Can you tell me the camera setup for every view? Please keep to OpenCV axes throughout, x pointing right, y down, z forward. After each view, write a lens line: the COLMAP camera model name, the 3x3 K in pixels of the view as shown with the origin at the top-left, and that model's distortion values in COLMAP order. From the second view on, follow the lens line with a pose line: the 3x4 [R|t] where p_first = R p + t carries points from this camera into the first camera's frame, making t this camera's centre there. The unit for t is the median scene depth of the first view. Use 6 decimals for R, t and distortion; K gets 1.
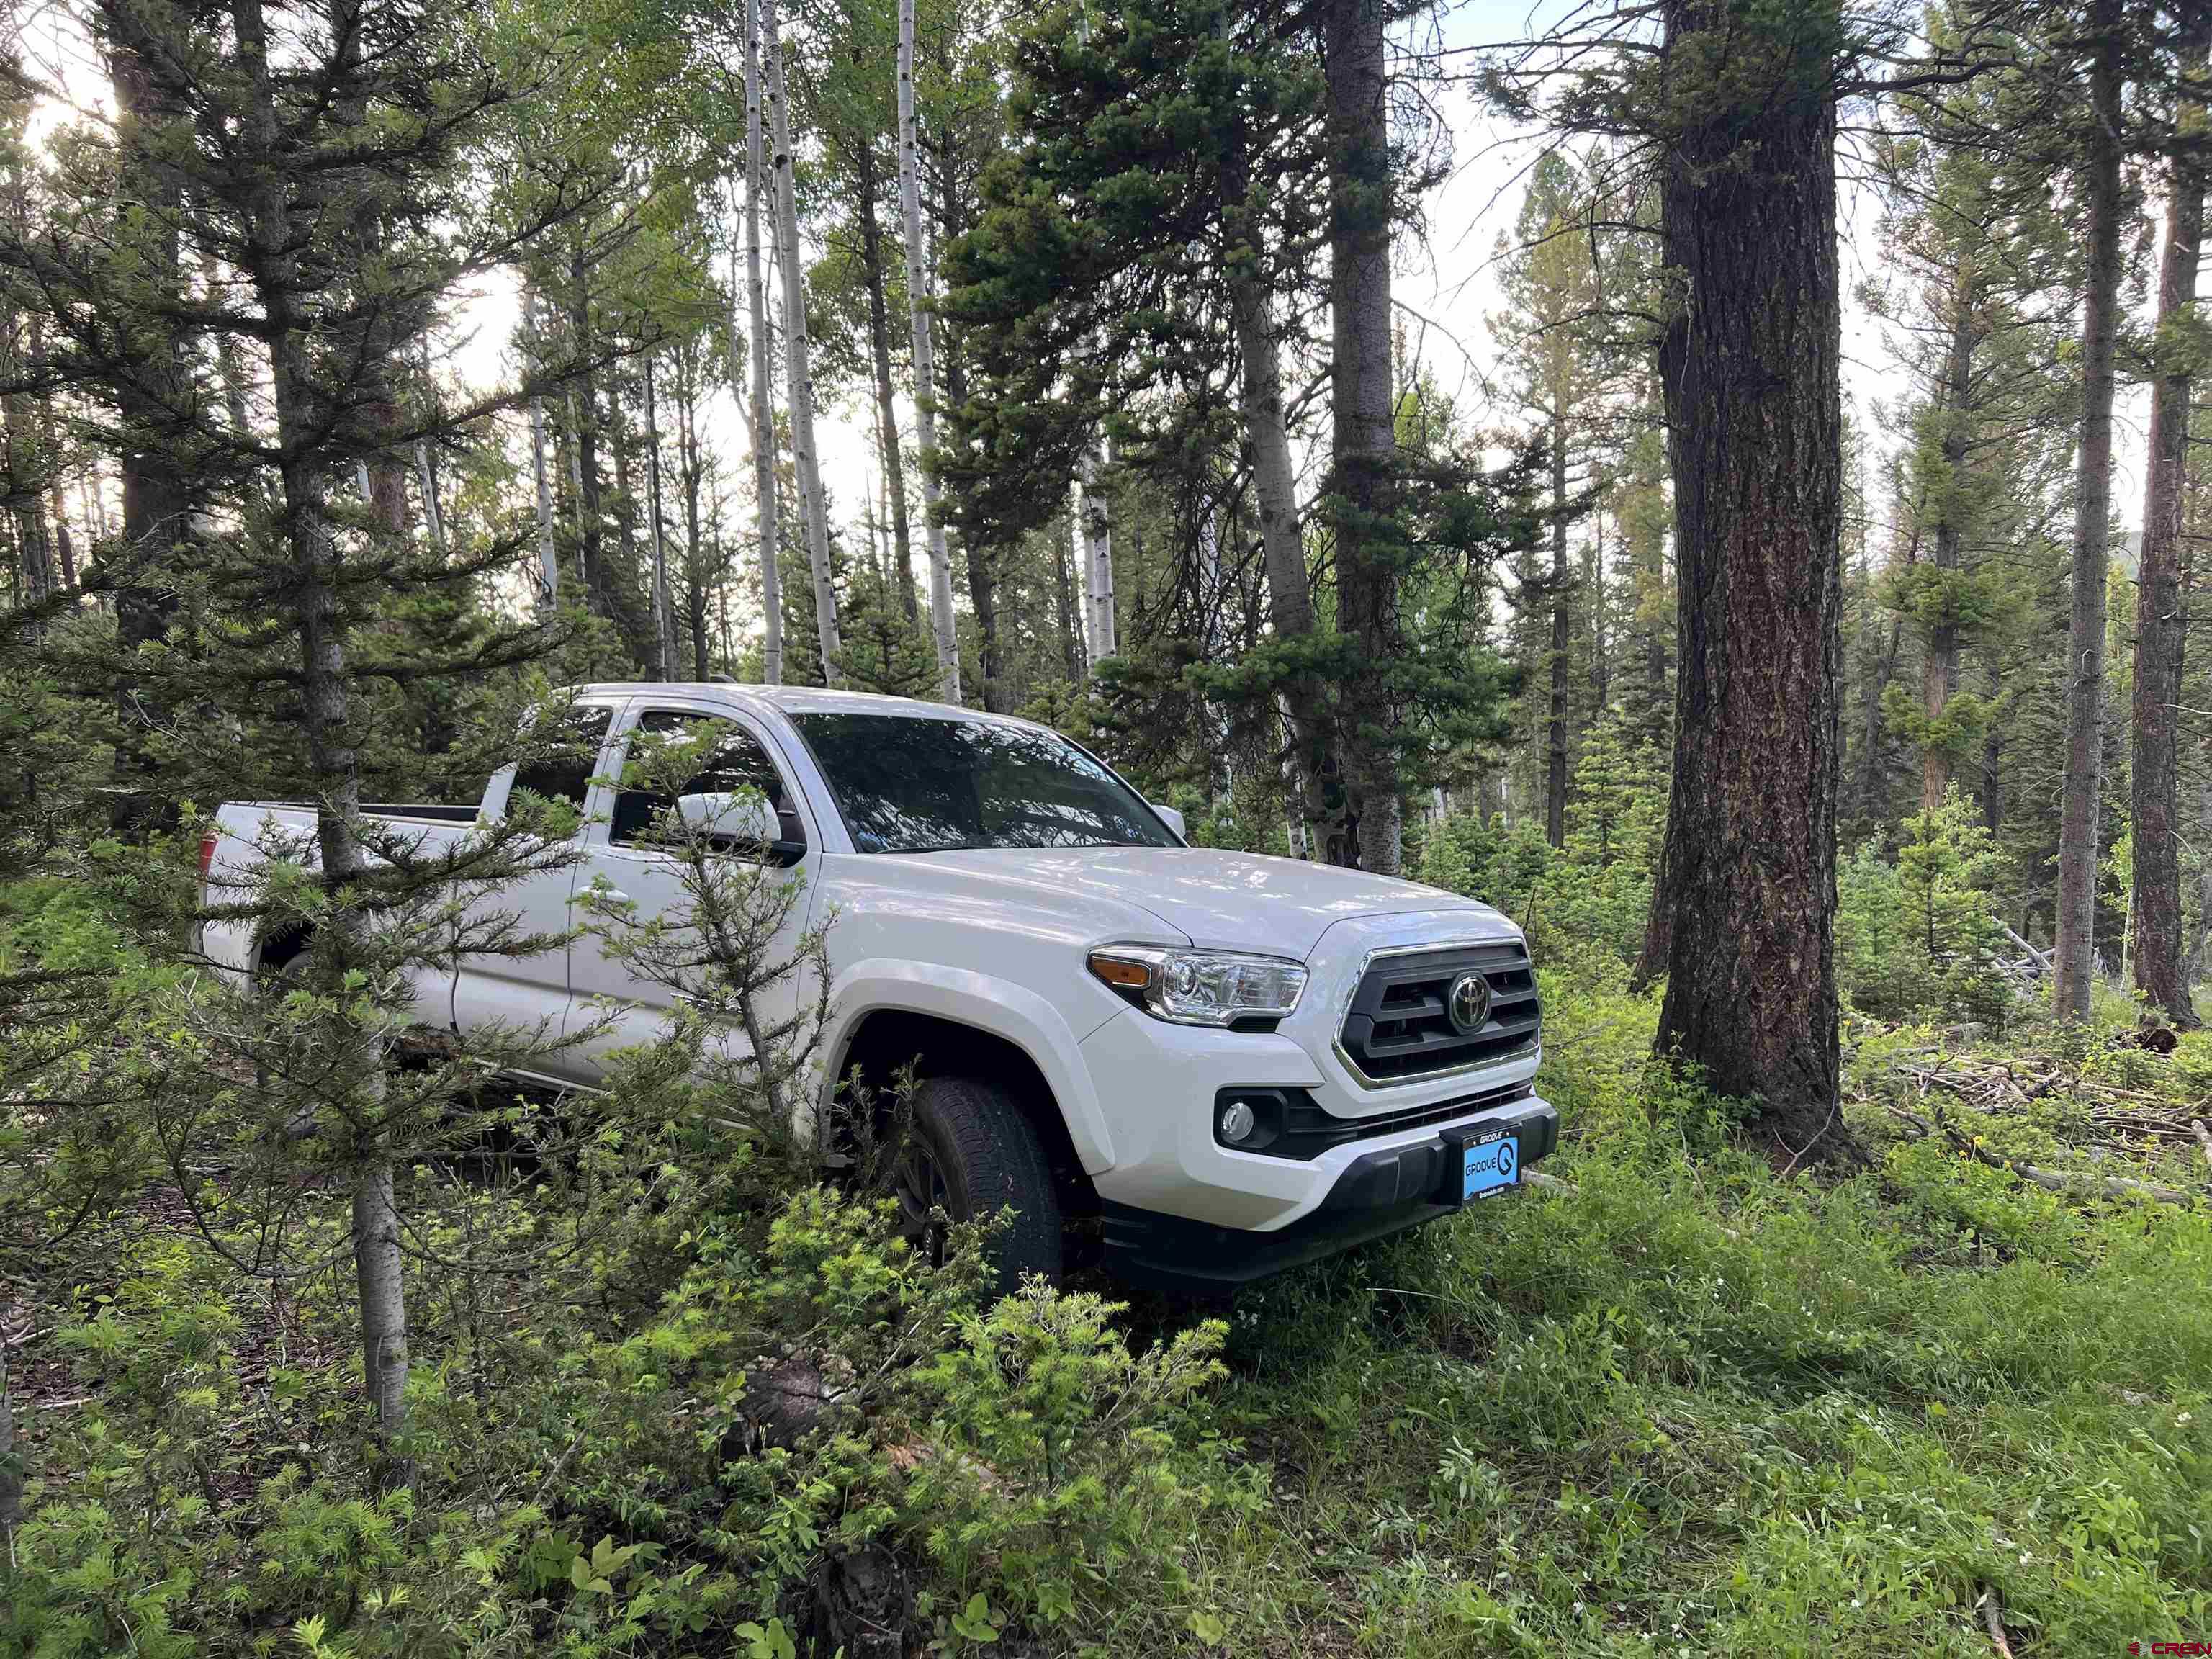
lens RADIAL K [[1647.2, 0, 1100.7], [0, 1647.2, 822.1], [0, 0, 1]] dist [0.054531, -0.057944]
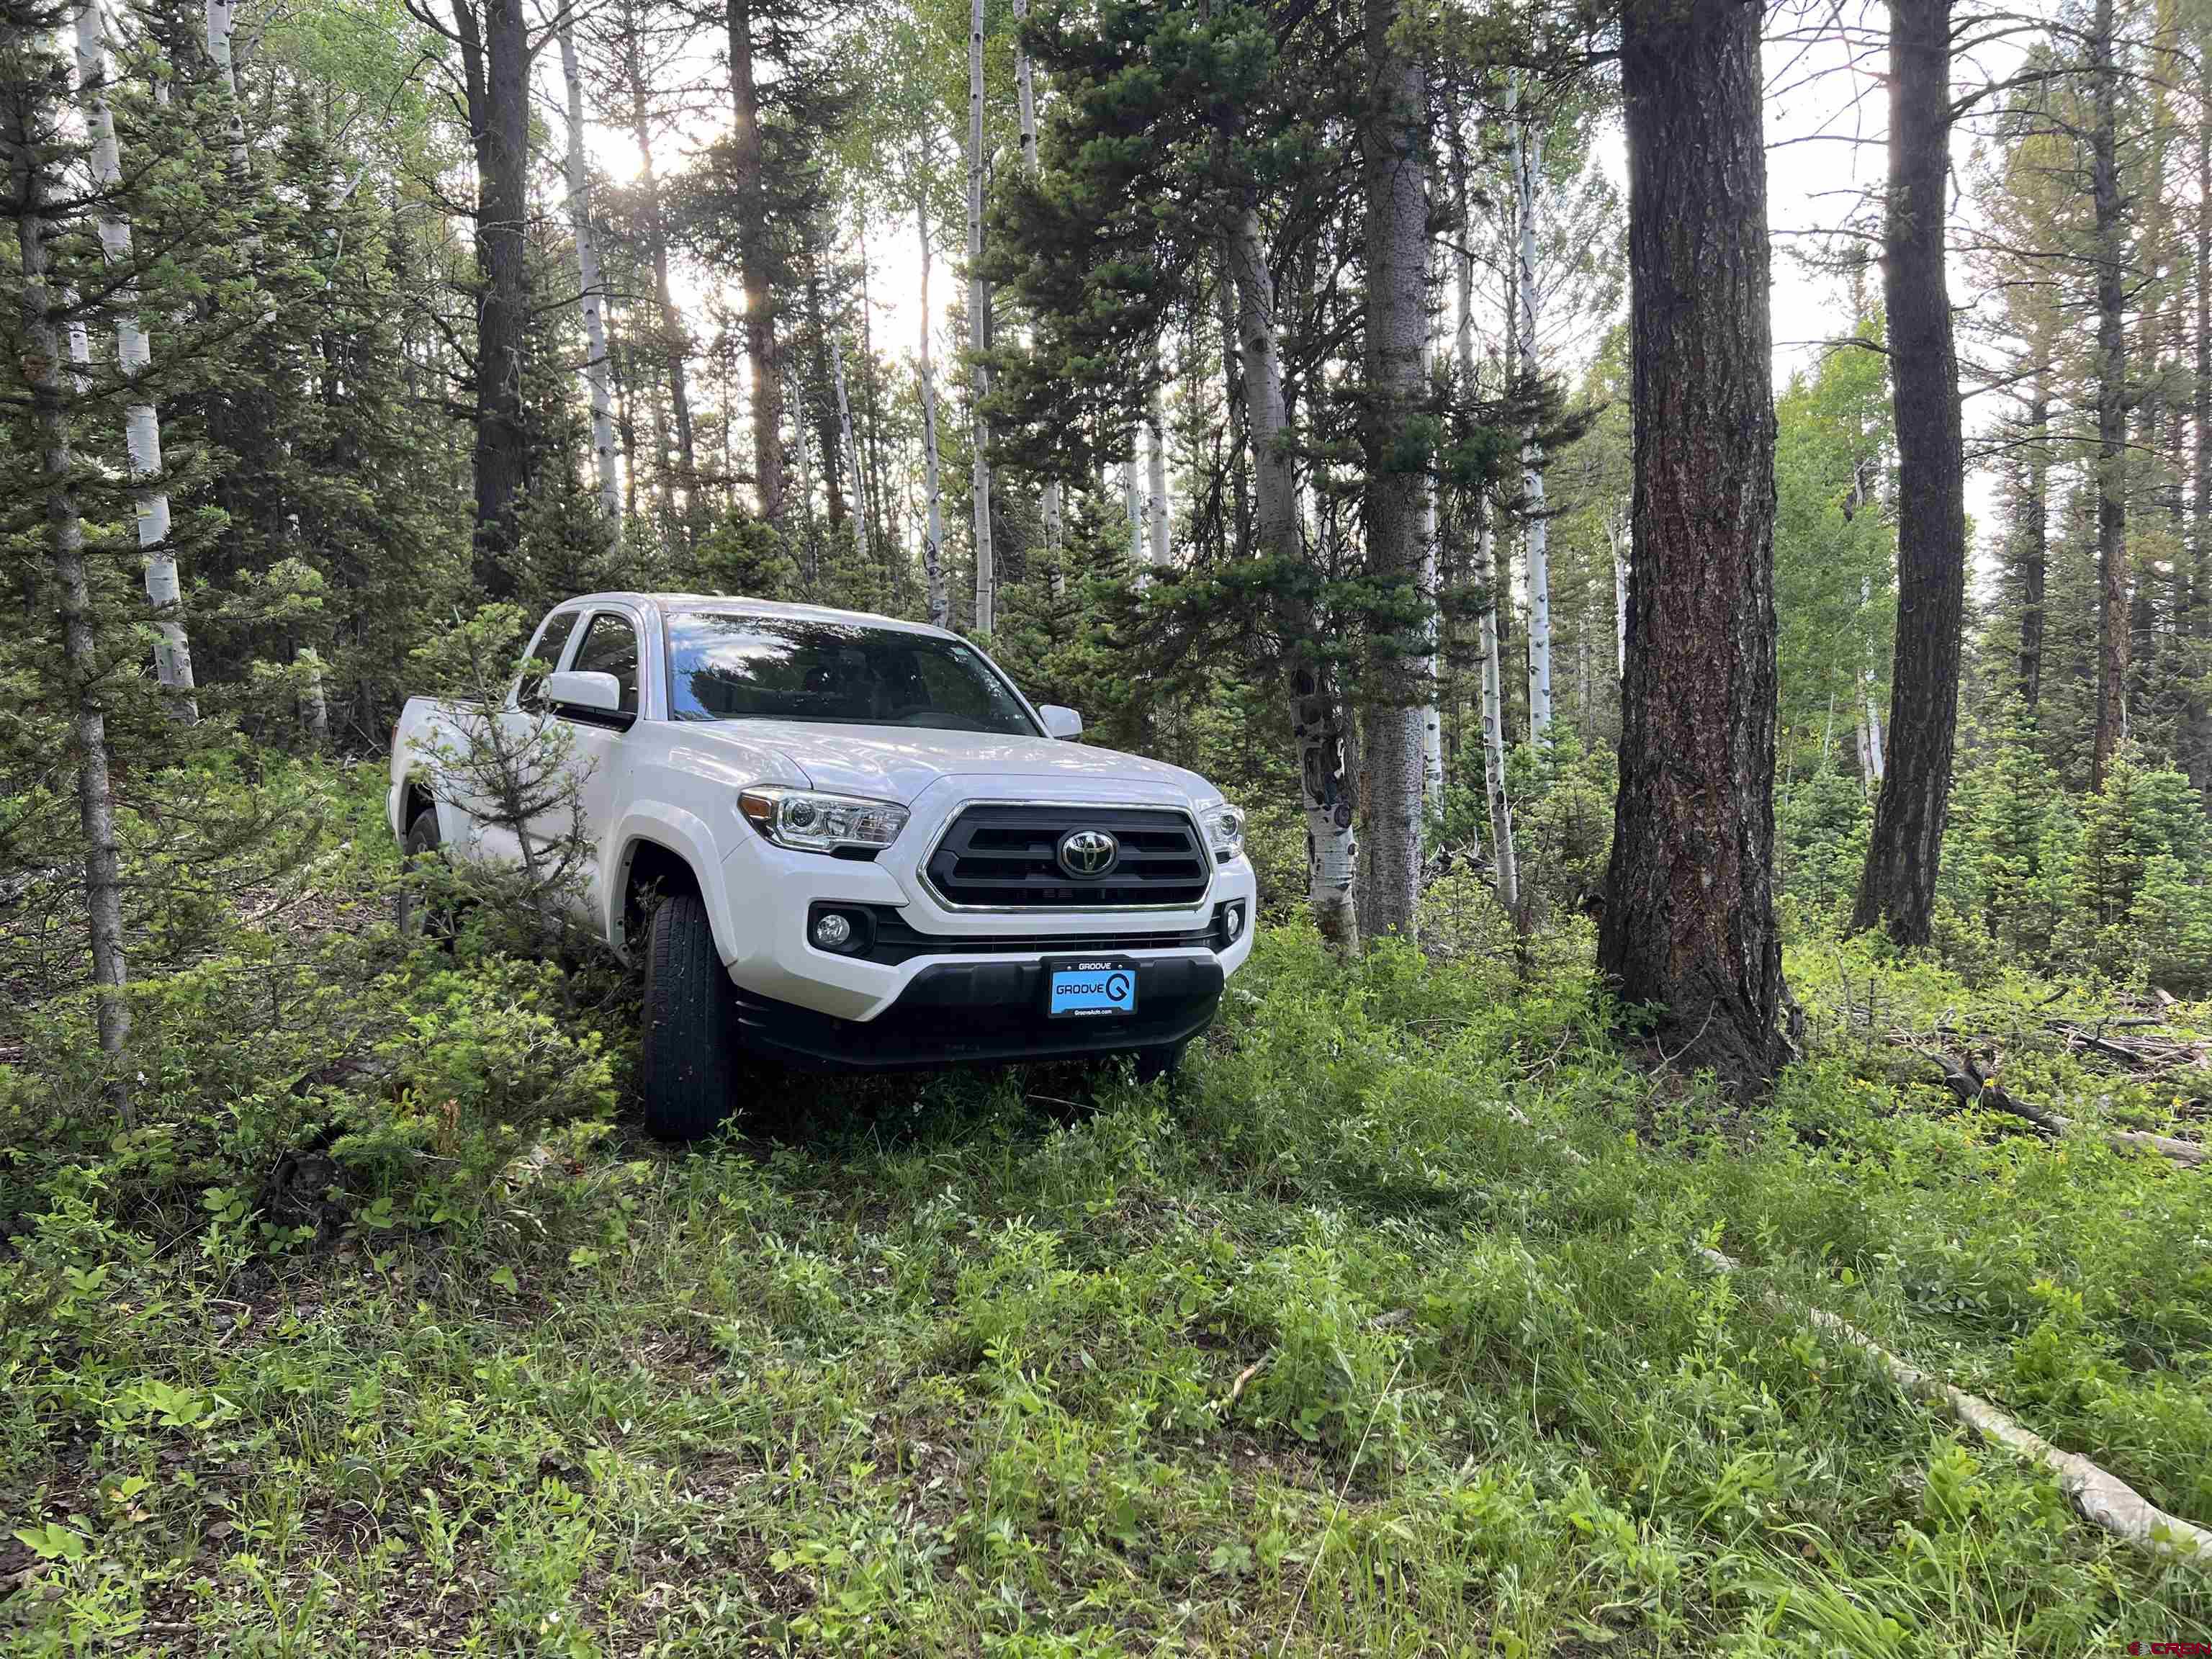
lens RADIAL K [[1647.2, 0, 1119.0], [0, 1647.2, 828.5], [0, 0, 1]] dist [0.054531, -0.057944]
pose [[0.959659, 0.035540, -0.278911, 0.612253], [-0.028521, 0.999167, 0.029182, 0.061592], [0.279716, -0.020050, 0.959873, -0.122473]]
